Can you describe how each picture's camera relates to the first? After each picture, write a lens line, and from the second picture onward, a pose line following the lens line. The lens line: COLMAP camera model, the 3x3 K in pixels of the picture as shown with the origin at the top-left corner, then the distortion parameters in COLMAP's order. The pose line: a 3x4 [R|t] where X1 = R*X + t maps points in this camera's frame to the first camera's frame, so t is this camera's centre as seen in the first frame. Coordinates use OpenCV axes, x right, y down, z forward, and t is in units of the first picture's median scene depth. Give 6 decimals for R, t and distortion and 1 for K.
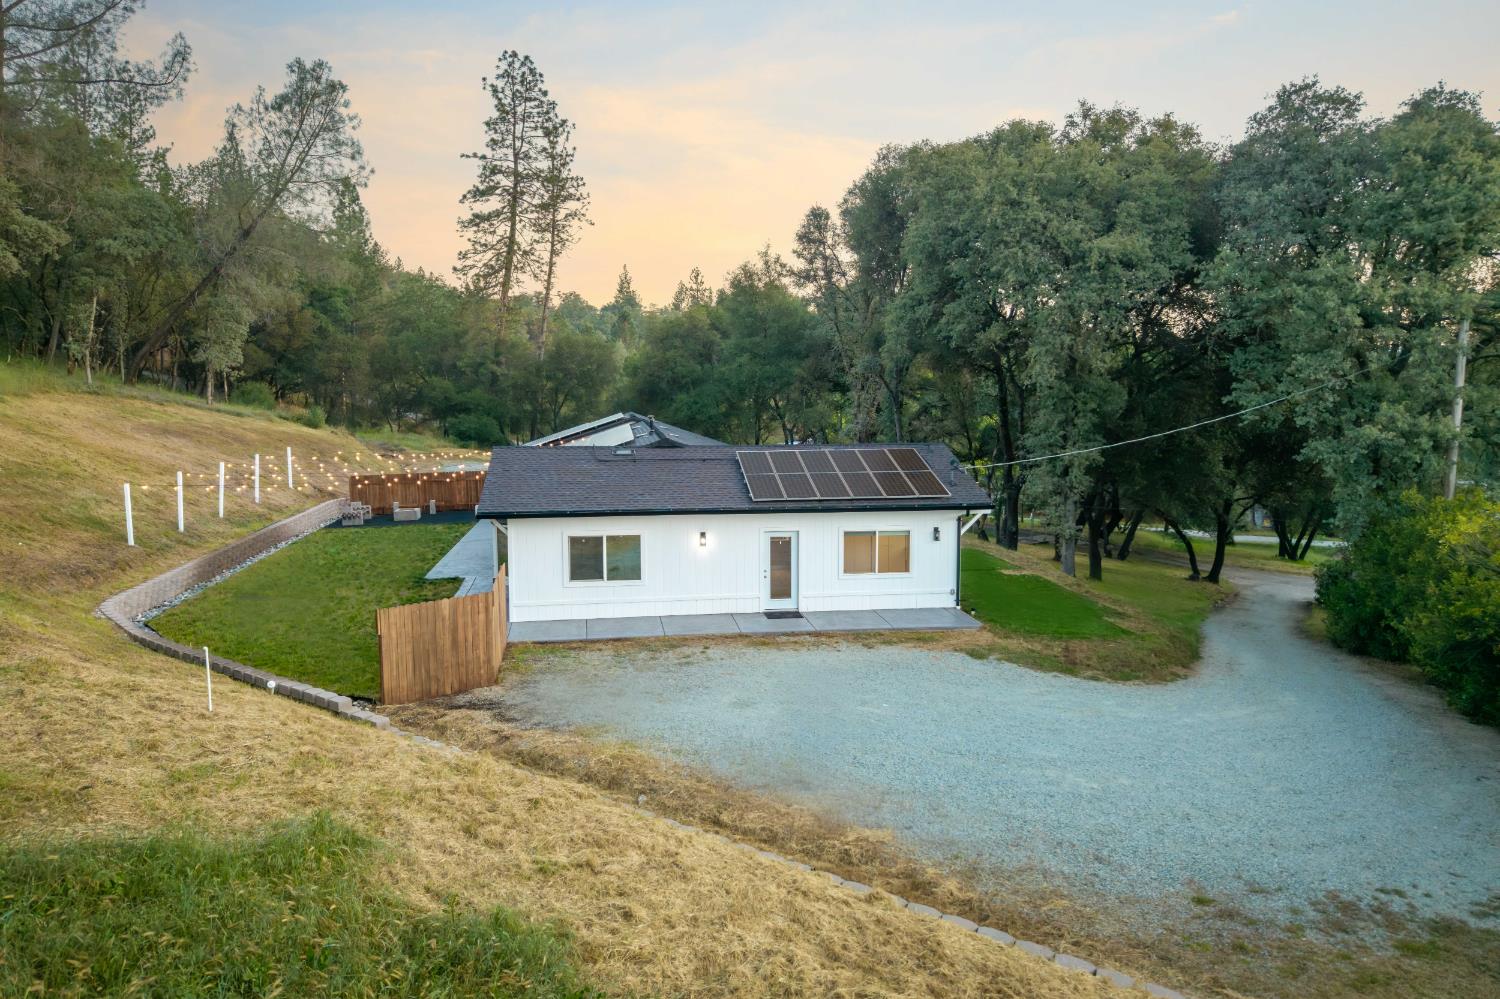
lens RADIAL K [[984.3, 0, 749.0], [0, 984.3, 501.8], [0, 0, 1]] dist [0.004787, -0.001756]
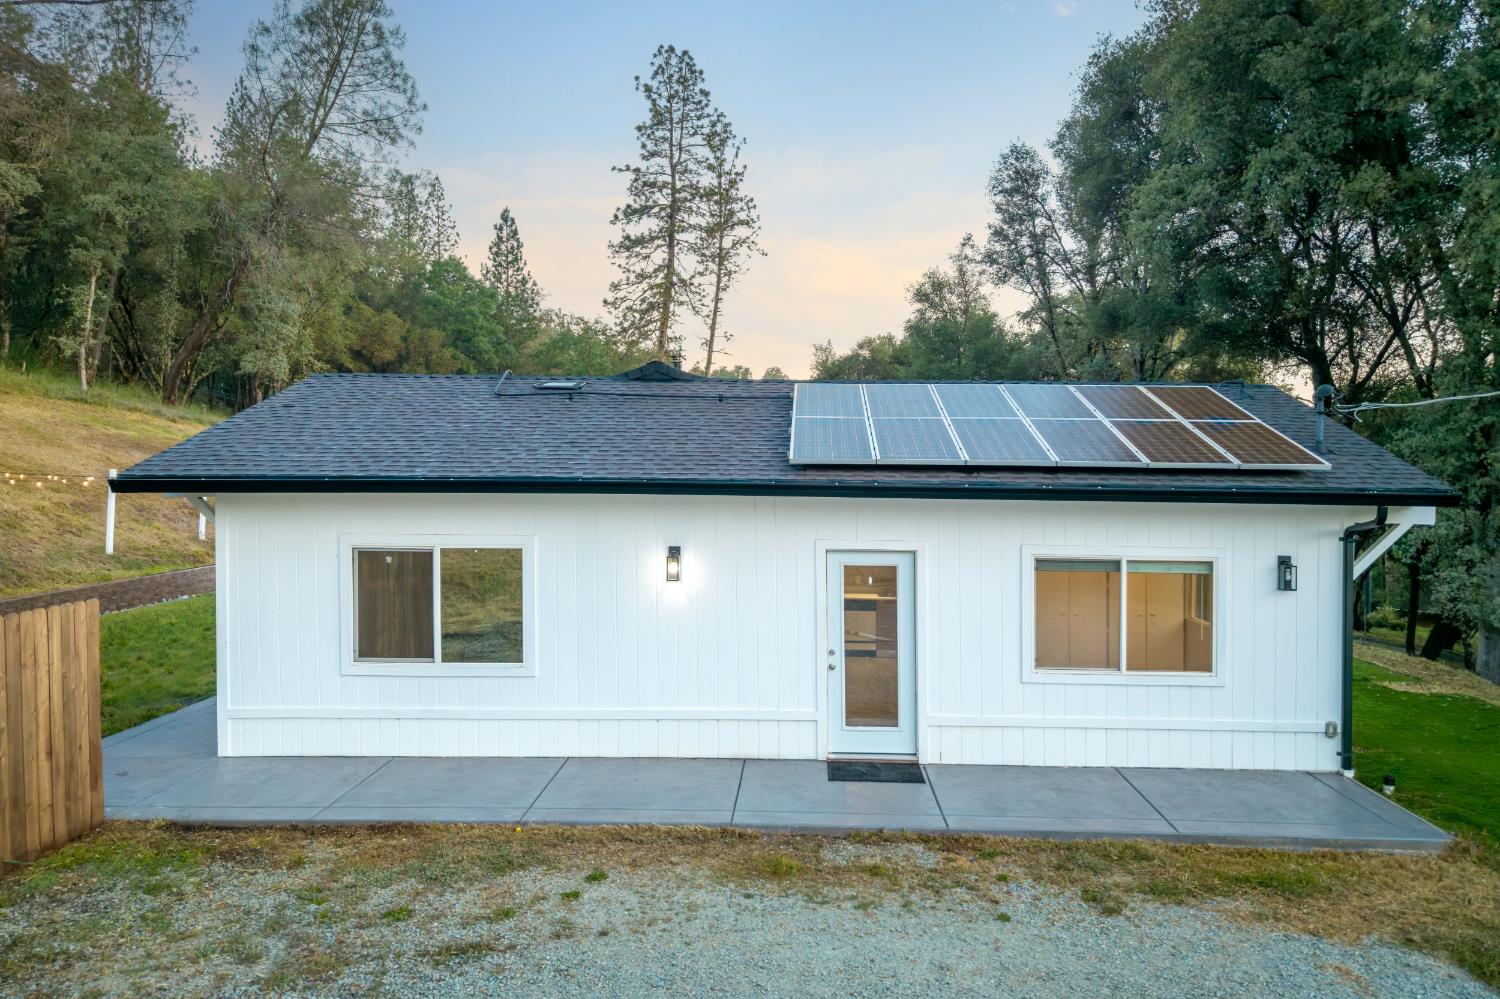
lens RADIAL K [[984.3, 0, 825.6], [0, 984.3, 485.7], [0, 0, 1]] dist [0.004787, -0.001756]
pose [[0.989830, 0.015936, -0.141361, 0.023829], [-0.031471, 0.993614, -0.108354, 0.016118], [0.138732, 0.111701, 0.984010, 0.209390]]
